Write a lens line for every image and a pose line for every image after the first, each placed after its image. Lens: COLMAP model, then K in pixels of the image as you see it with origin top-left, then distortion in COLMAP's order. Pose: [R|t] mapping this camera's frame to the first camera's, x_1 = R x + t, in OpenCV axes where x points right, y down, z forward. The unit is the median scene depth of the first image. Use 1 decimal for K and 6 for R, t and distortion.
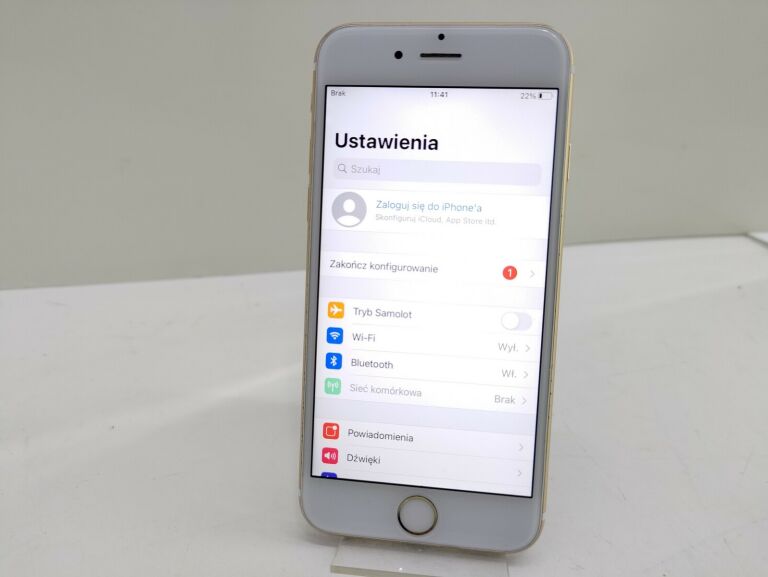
lens RADIAL K [[604.6, 0, 384.7], [0, 604.6, 287.3], [0, 0, 1]] dist [0.006552, 0.002153]
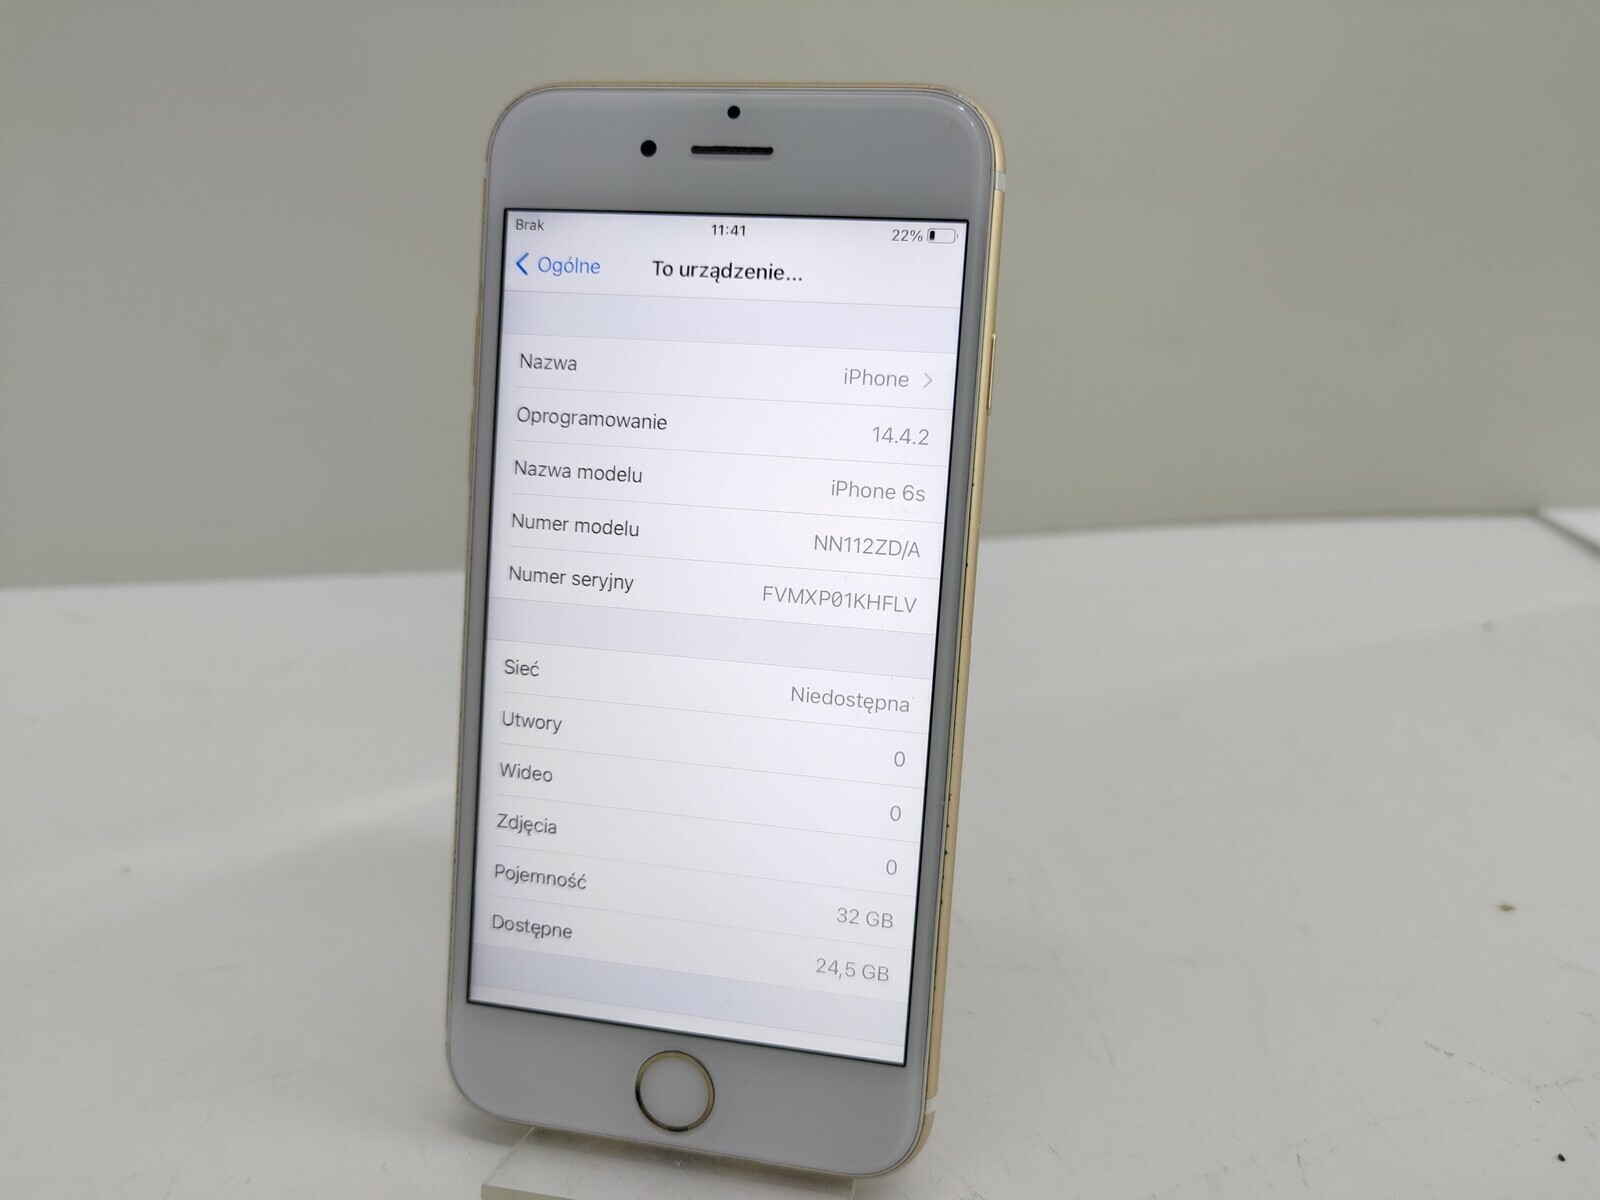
lens RADIAL K [[1259.6, 0, 785.7], [0, 1259.6, 589.2], [0, 0, 1]] dist [0.006552, 0.002153]
pose [[0.998118, 0.023262, -0.056734, 0.195311], [-0.023382, 0.999726, -0.001447, -0.028514], [0.056684, 0.002771, 0.998388, -0.009249]]
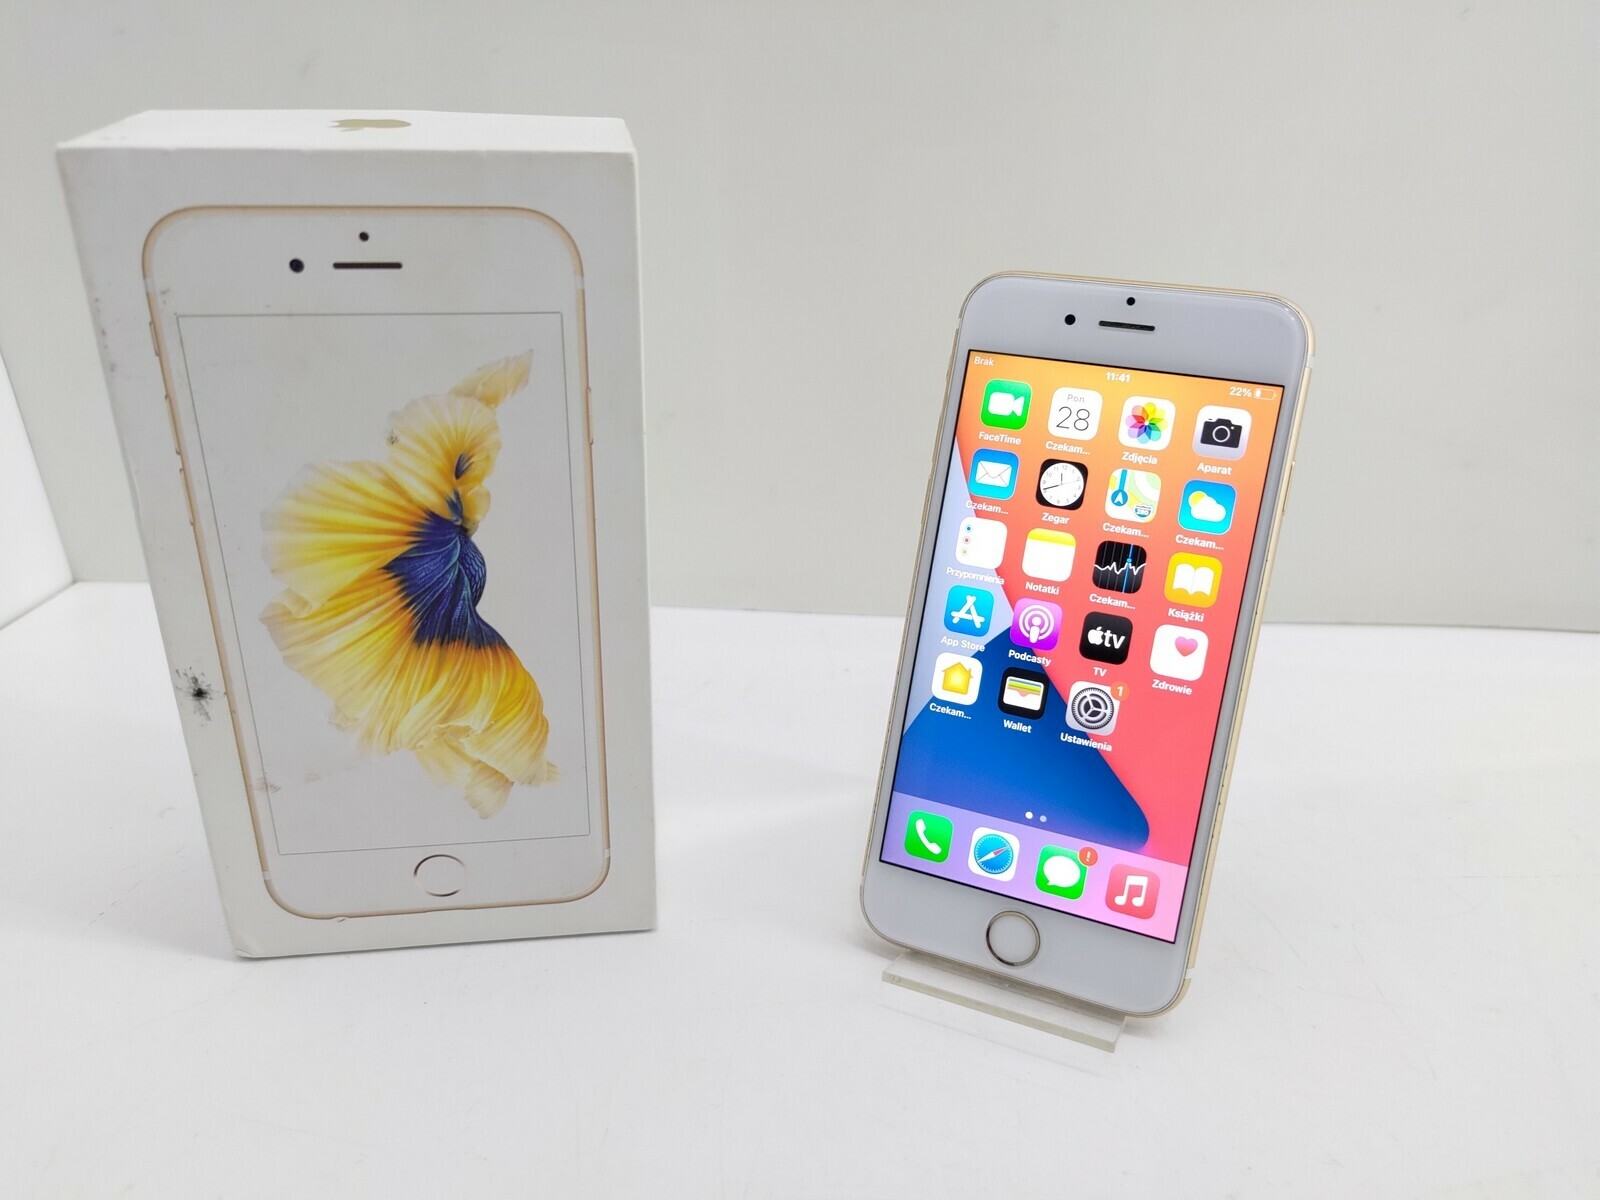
lens RADIAL K [[1259.6, 0, 790.3], [0, 1259.6, 588.1], [0, 0, 1]] dist [0.006552, 0.002153]
pose [[0.955753, 0.134792, -0.261472, 0.141571], [-0.139770, 0.990184, -0.000443, -0.005423], [0.258846, 0.036970, 0.965211, -0.572692]]
